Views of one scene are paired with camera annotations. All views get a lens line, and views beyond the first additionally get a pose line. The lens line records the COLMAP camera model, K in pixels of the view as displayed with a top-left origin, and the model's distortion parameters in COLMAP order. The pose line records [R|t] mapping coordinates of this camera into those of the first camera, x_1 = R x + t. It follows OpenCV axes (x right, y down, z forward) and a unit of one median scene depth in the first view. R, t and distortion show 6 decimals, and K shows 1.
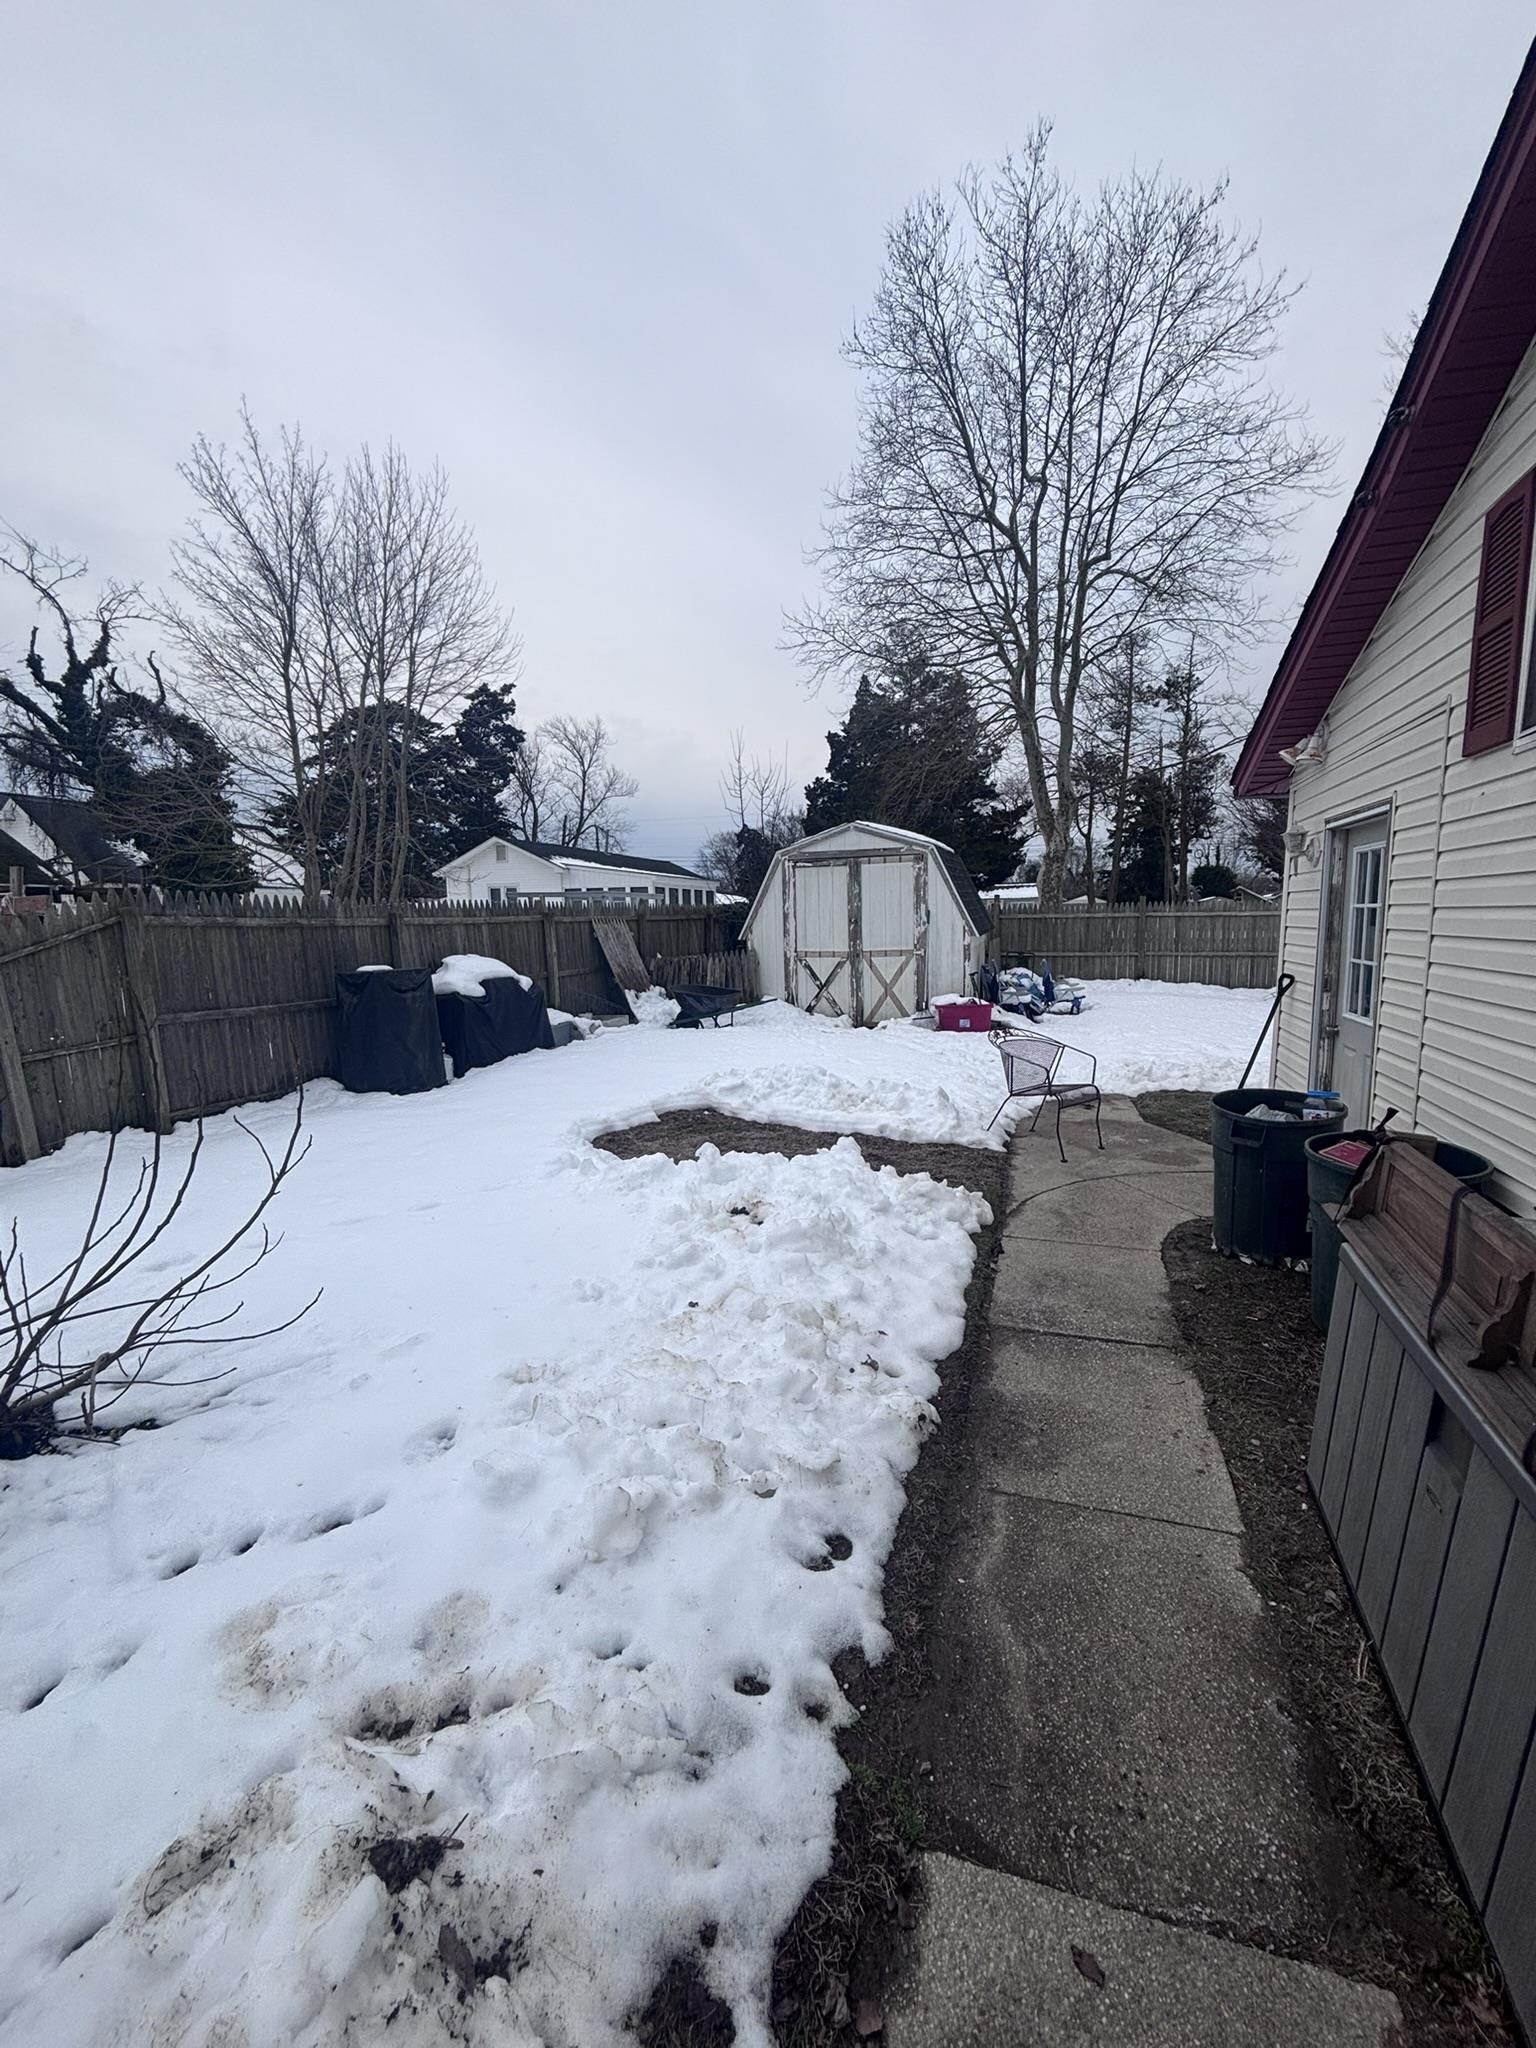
lens RADIAL K [[815.0, 0, 773.2], [0, 815.0, 1016.7], [0, 0, 1]] dist [-0.000778, -0.000040]
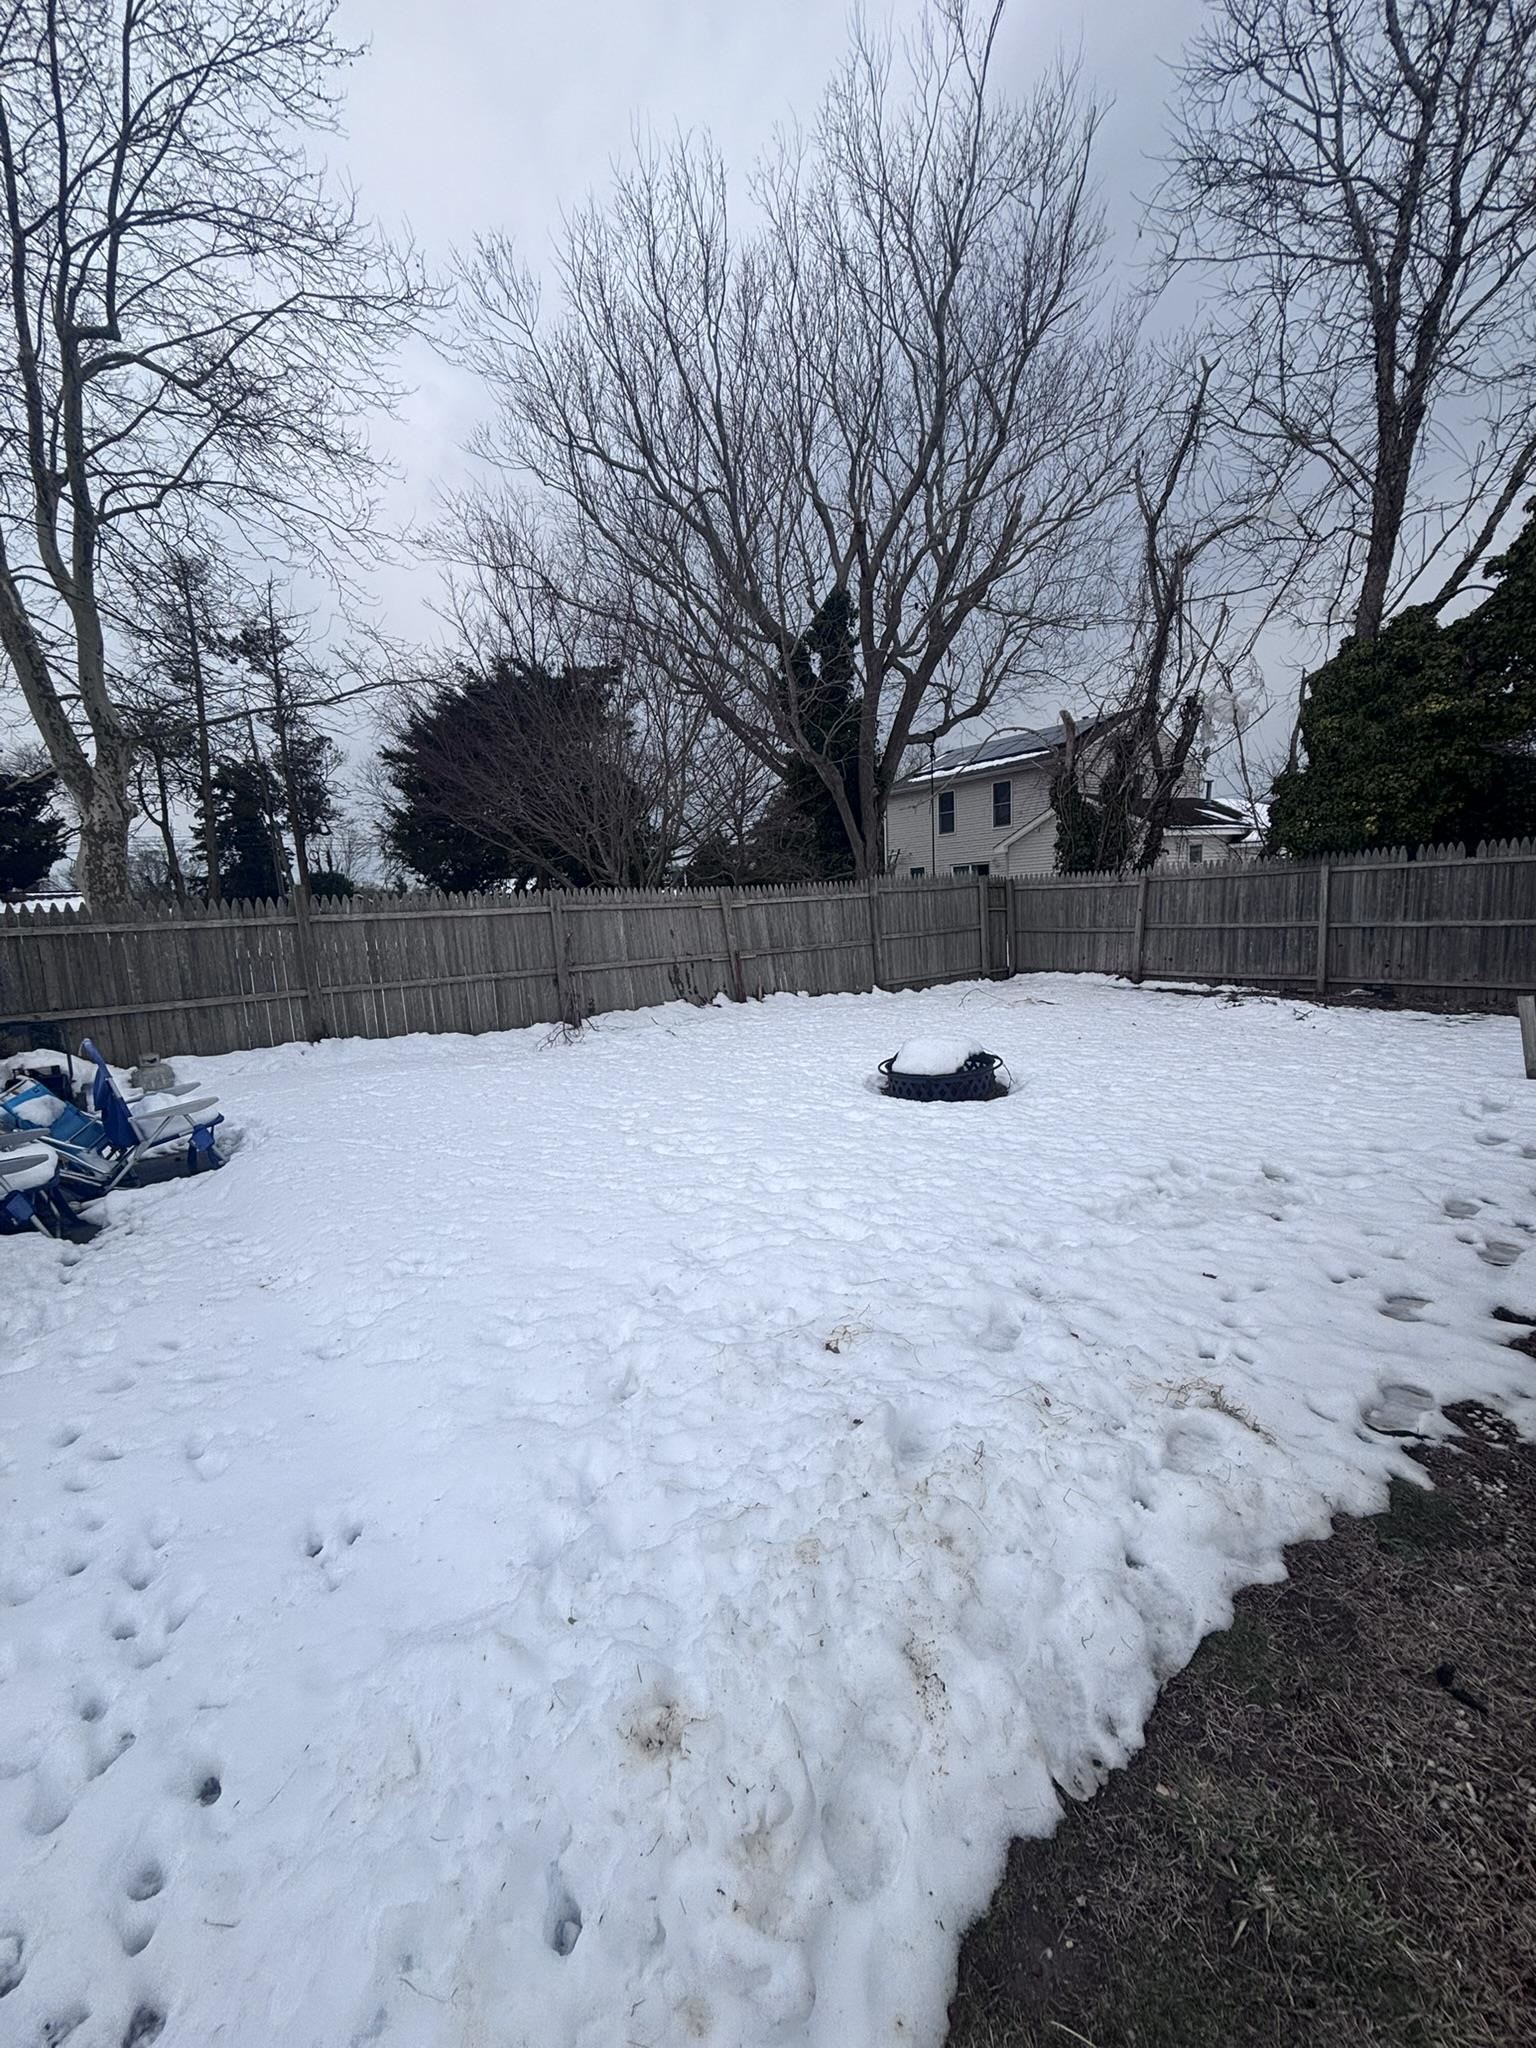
lens RADIAL K [[815.0, 0, 773.2], [0, 815.0, 1016.7], [0, 0, 1]] dist [-0.000778, -0.000040]
pose [[0.547884, -0.132877, 0.825934, 0.057335], [0.142450, 0.987704, 0.064409, -0.017750], [-0.824337, 0.082365, 0.560076, 0.150984]]
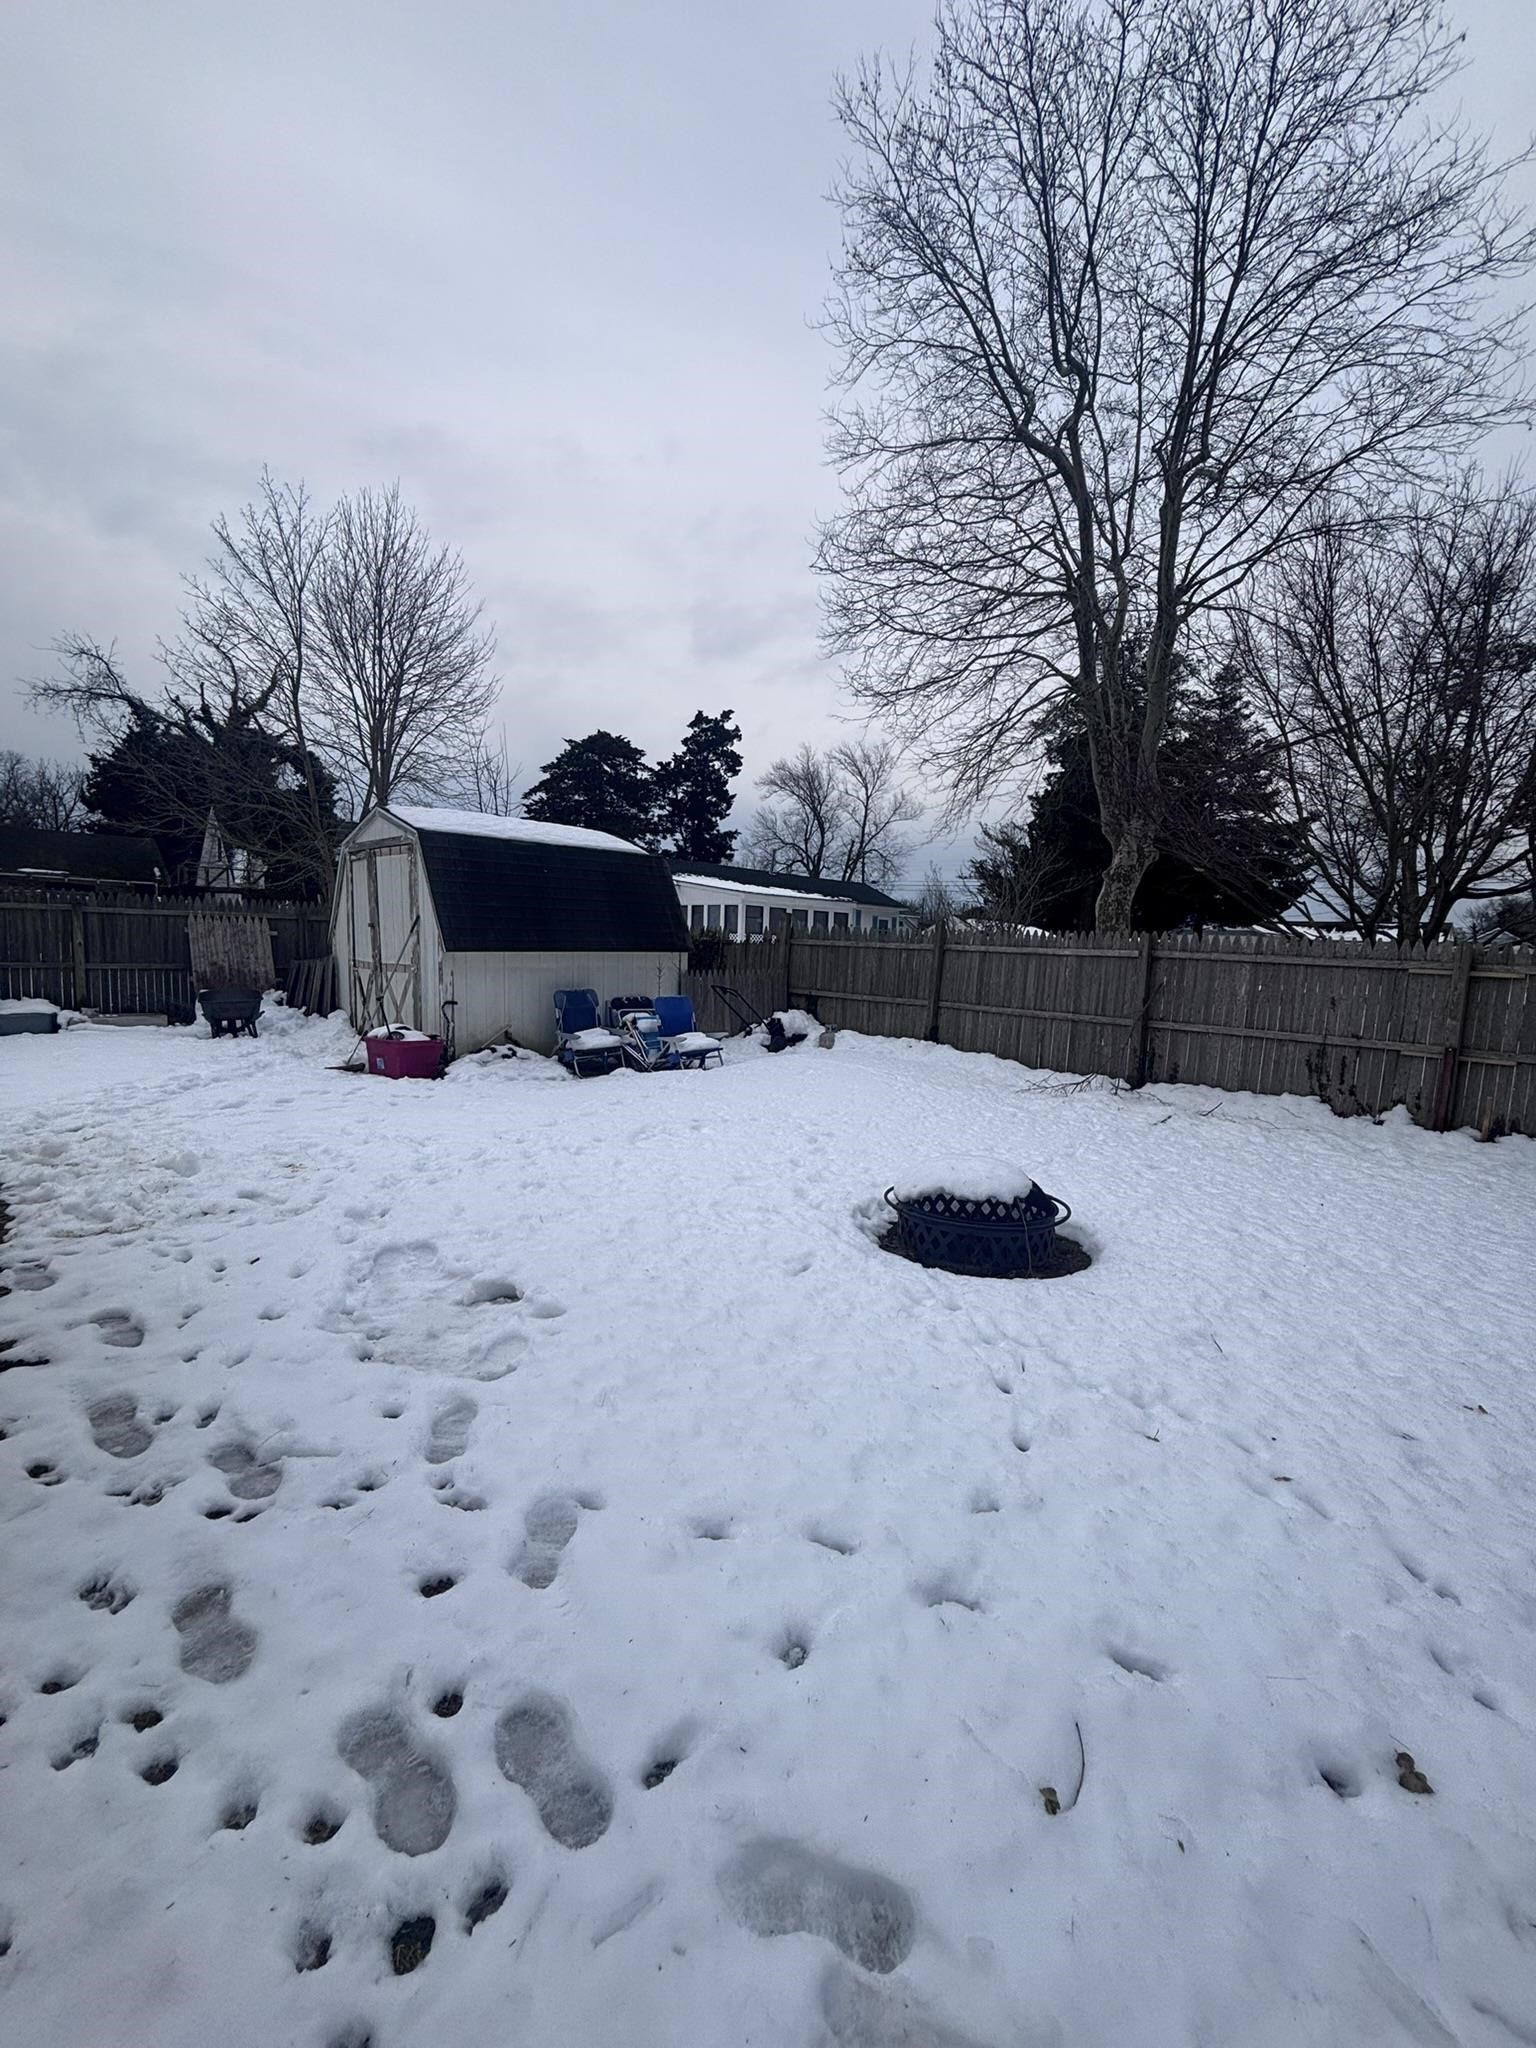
lens RADIAL K [[815.0, 0, 773.2], [0, 815.0, 1016.7], [0, 0, 1]] dist [-0.000778, -0.000040]
pose [[0.905516, 0.082288, -0.416256, 0.204549], [-0.095915, 0.995318, -0.011892, -0.015235], [0.413328, 0.050693, 0.909170, 0.109092]]
